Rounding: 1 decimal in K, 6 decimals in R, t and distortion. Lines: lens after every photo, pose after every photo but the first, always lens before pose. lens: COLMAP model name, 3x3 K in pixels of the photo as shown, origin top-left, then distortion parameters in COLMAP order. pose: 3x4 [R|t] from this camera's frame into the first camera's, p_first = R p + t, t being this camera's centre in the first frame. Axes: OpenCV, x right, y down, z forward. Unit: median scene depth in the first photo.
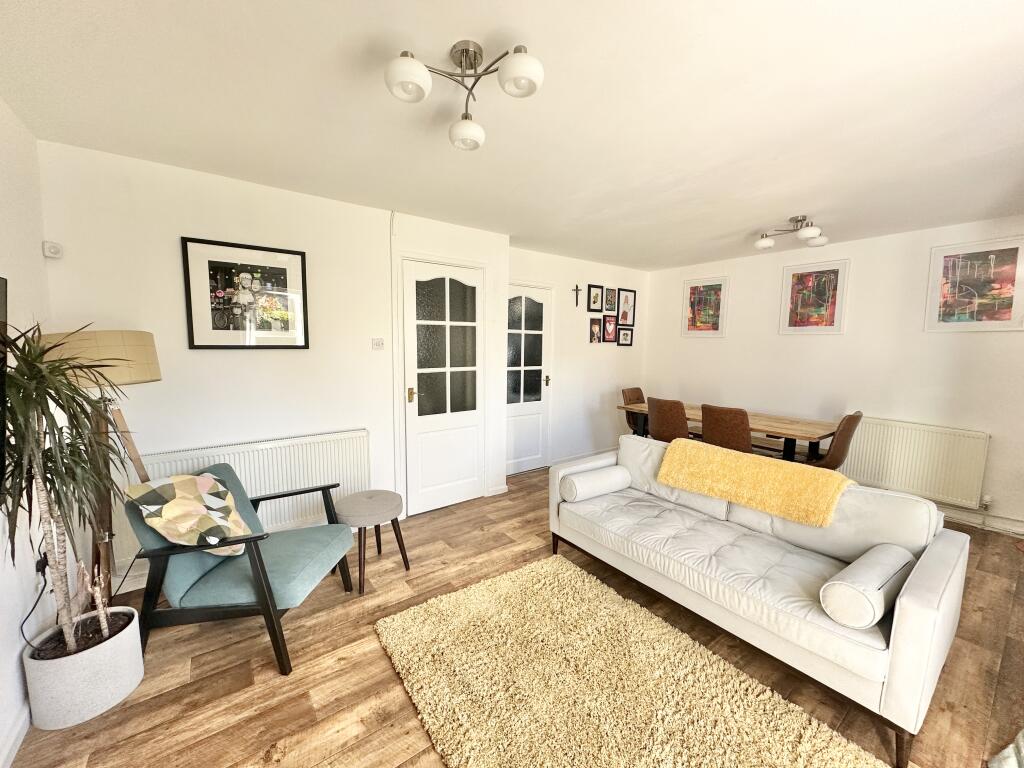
lens RADIAL K [[421.1, 0, 515.5], [0, 421.1, 377.0], [0, 0, 1]] dist [0.008225, 0.000049]
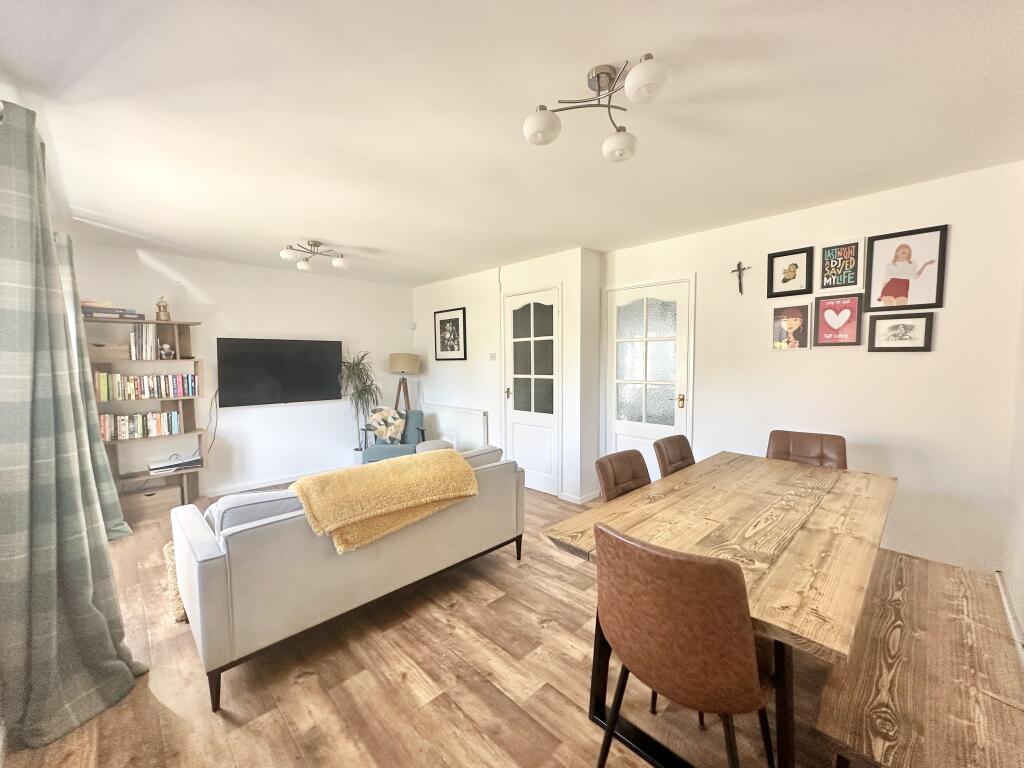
lens RADIAL K [[405.3, 0, 512.0], [0, 405.3, 384.0], [0, 0, 1]] dist [-0.006082, -0.000028]
pose [[0.133980, 0.056213, -0.989388, 0.763640], [-0.062151, 0.996901, 0.048224, -0.037408], [0.989033, 0.055030, 0.137058, 0.590352]]
